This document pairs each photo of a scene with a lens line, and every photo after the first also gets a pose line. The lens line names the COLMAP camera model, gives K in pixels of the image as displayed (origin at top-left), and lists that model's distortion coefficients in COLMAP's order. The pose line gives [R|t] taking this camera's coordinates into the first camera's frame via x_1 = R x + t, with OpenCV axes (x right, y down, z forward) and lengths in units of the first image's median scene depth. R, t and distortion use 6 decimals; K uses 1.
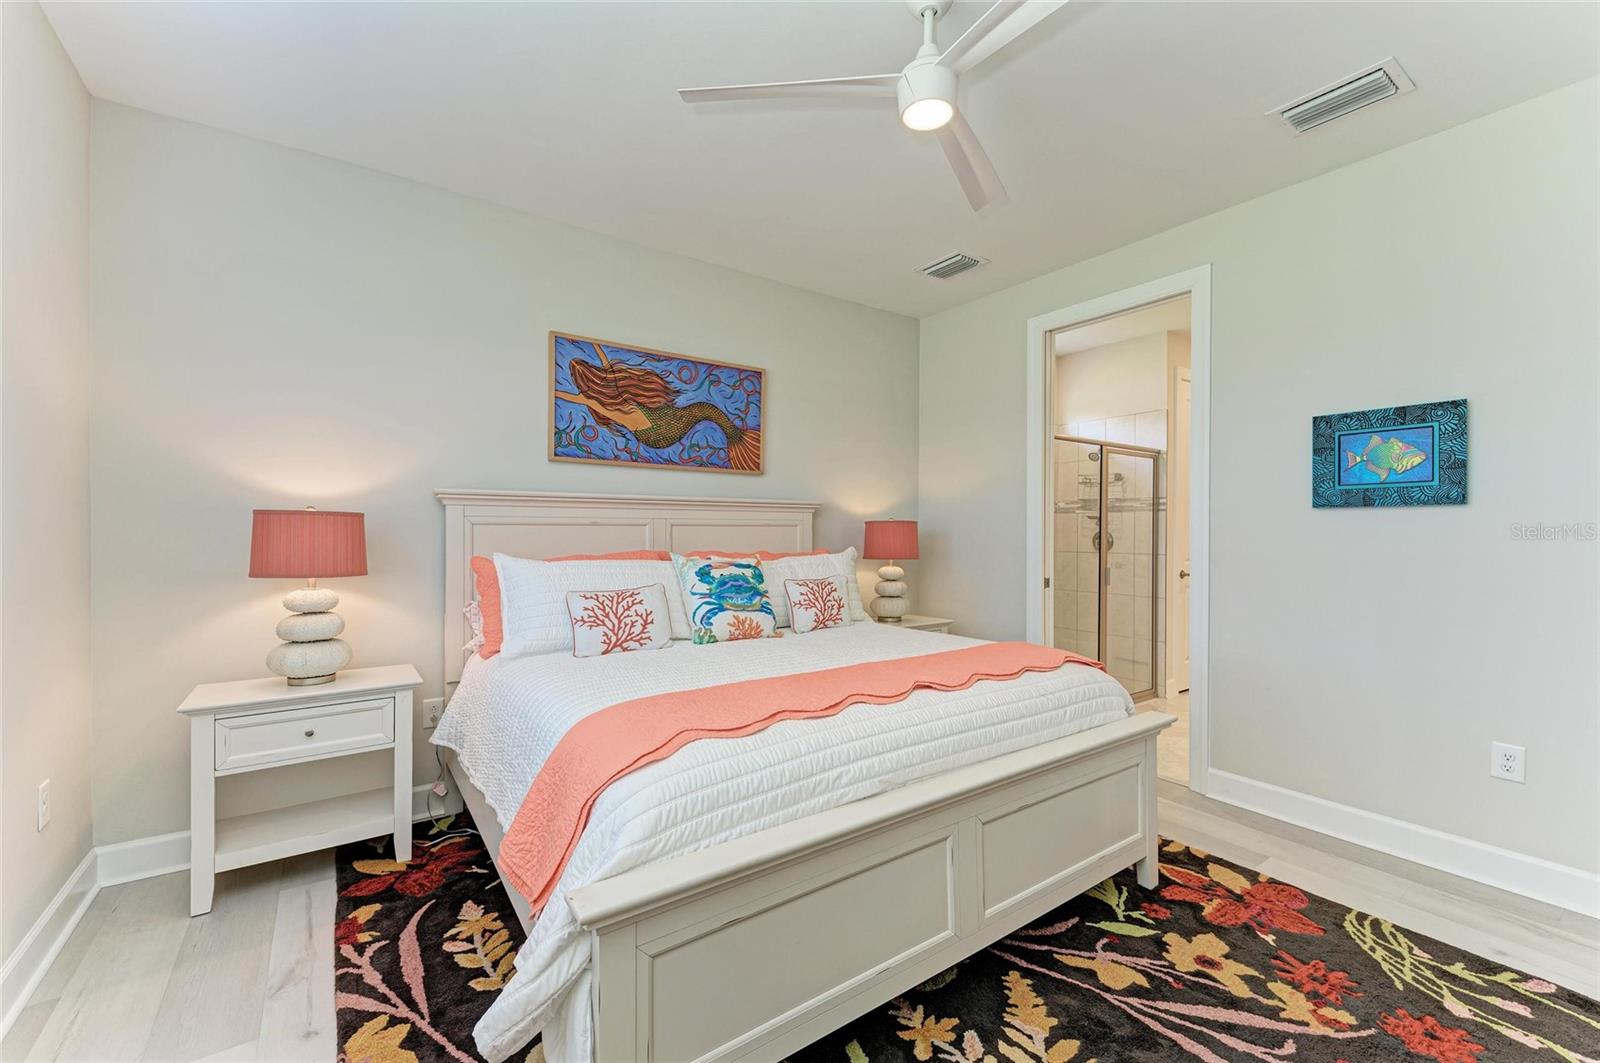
lens RADIAL K [[668.8, 0, 800.0], [0, 668.8, 531.5], [0, 0, 1]] dist [-0.001919, 0.000058]
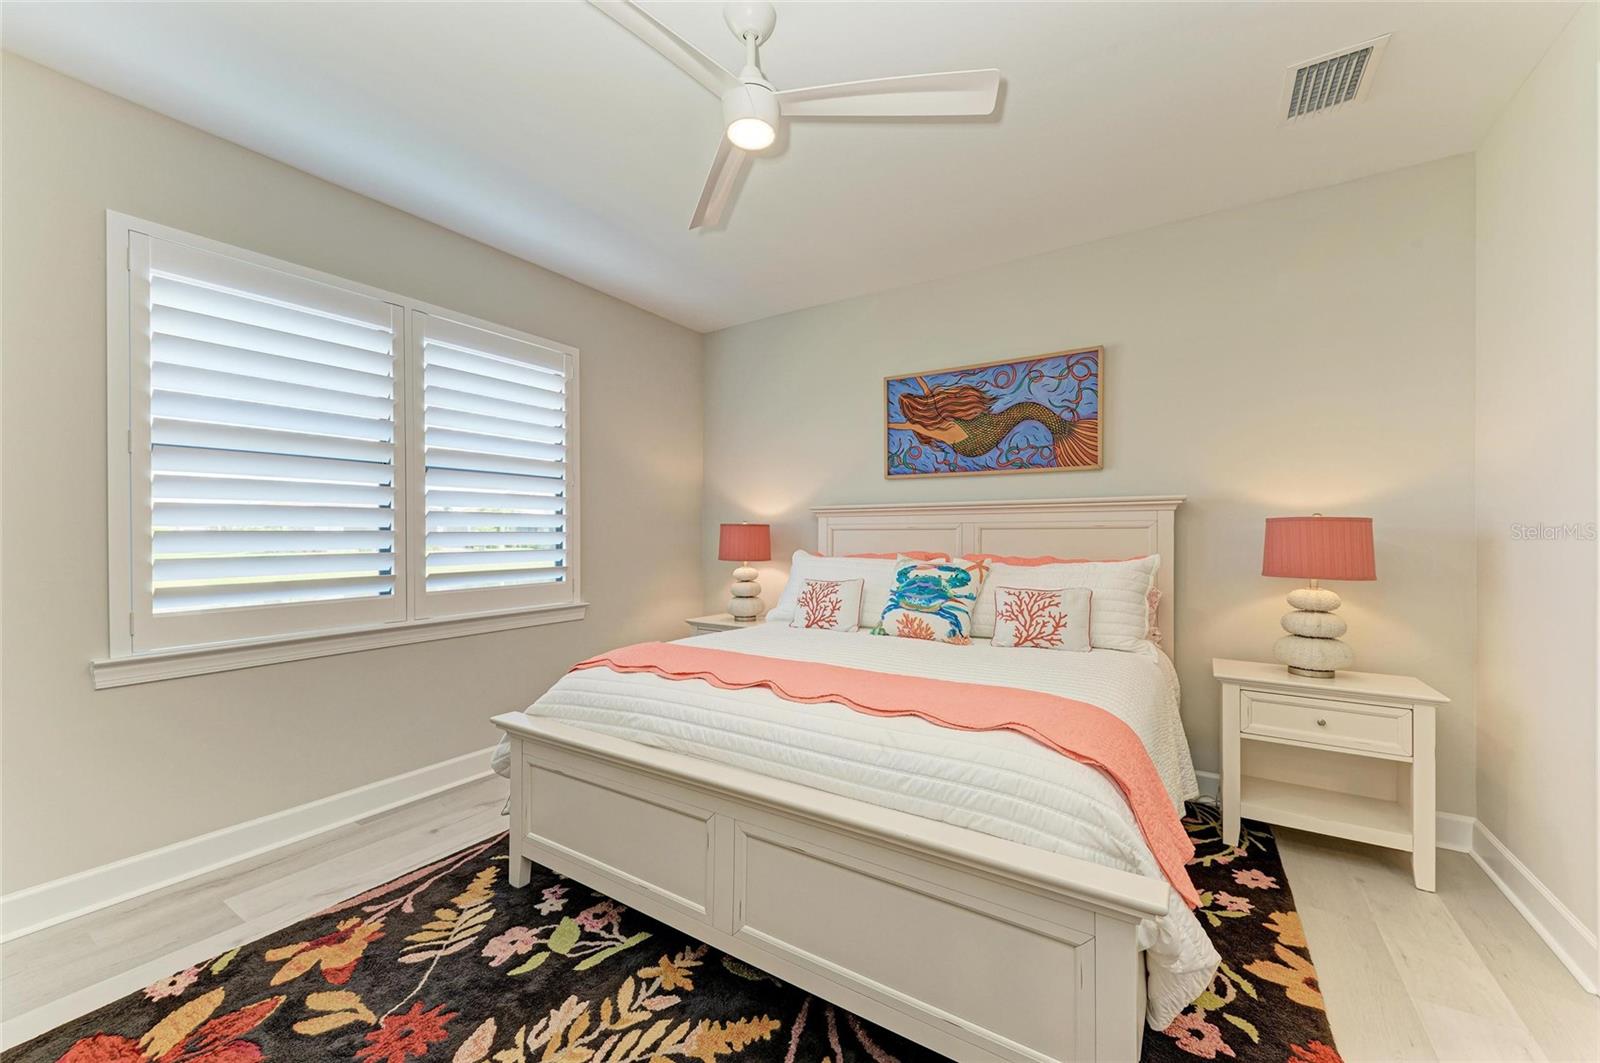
lens RADIAL K [[604.6, 0, 791.3], [0, 604.6, 529.4], [0, 0, 1]] dist [0.034438, -0.000021]
pose [[0.368760, -0.004244, -0.929515, 0.605409], [0.005683, 0.999981, -0.002311, -0.007436], [0.929507, -0.004430, 0.368777, 0.384522]]
